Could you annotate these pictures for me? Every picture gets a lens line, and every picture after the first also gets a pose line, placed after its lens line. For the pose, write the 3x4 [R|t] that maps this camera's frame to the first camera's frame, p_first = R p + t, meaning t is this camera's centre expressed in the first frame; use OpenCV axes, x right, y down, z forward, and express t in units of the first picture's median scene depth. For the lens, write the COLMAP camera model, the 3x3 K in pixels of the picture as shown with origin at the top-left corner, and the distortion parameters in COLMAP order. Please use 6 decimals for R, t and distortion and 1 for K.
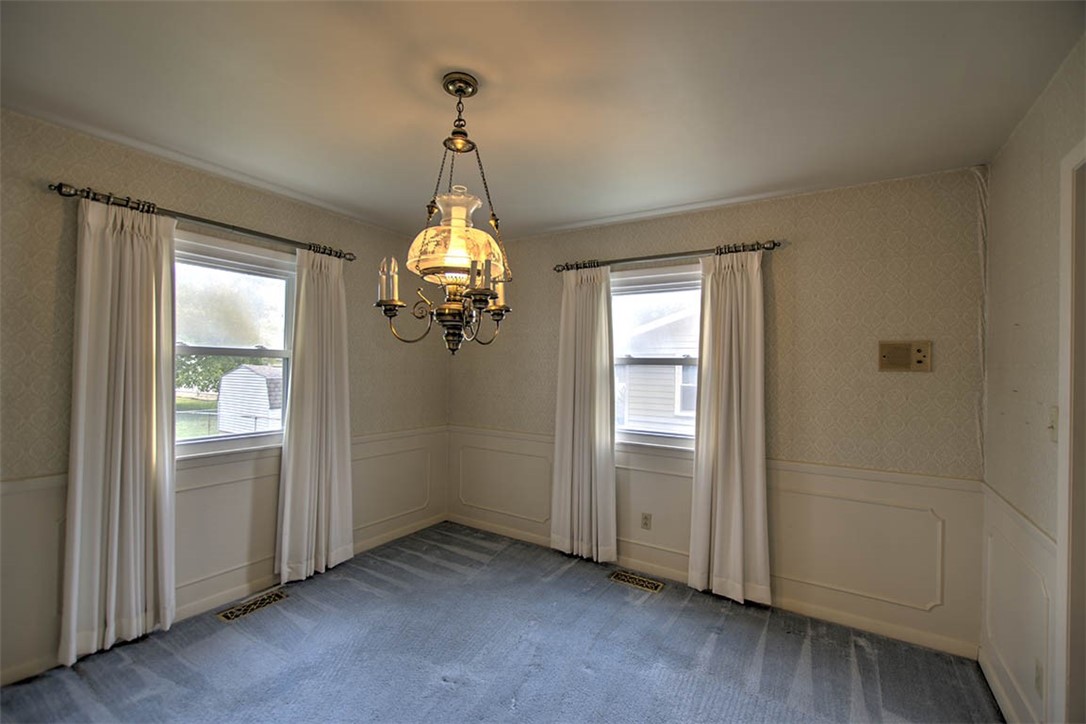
lens RADIAL K [[469.8, 0, 540.2], [0, 469.8, 364.5], [0, 0, 1]] dist [0.010755, -0.008183]
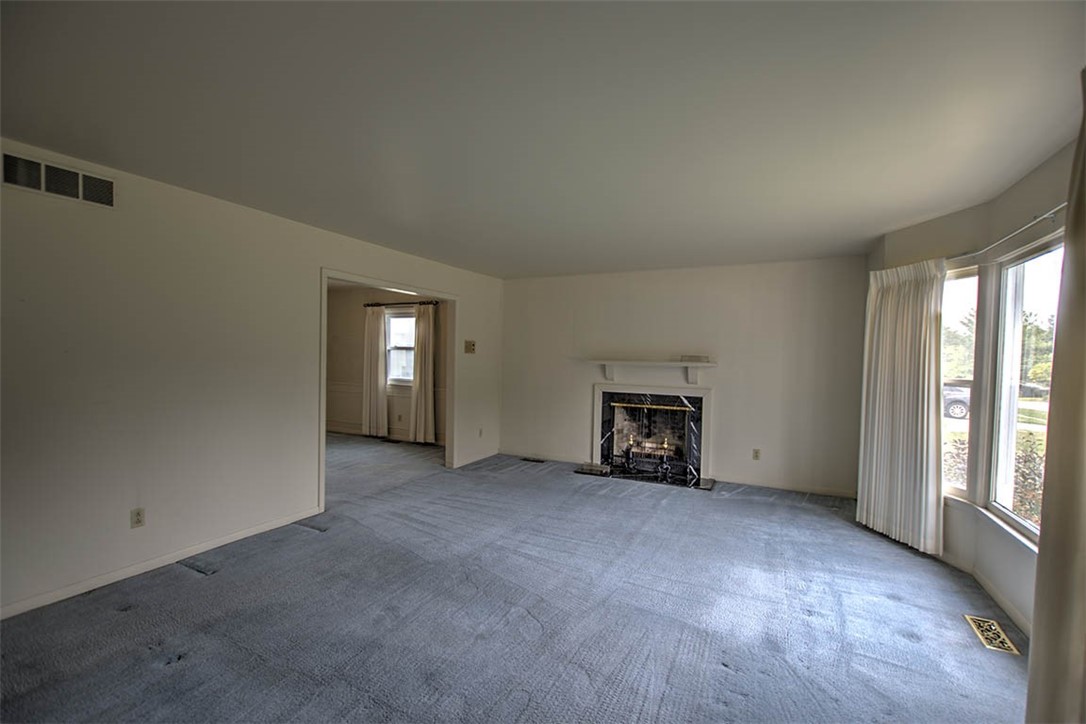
lens RADIAL K [[466.7, 0, 538.1], [0, 466.7, 364.0], [0, 0, 1]] dist [-0.007639, 0.000571]
pose [[0.995324, 0.003115, 0.096545, 0.713685], [-0.005268, 0.999743, 0.022054, 0.016172], [-0.096451, -0.022460, 0.995084, -1.392575]]
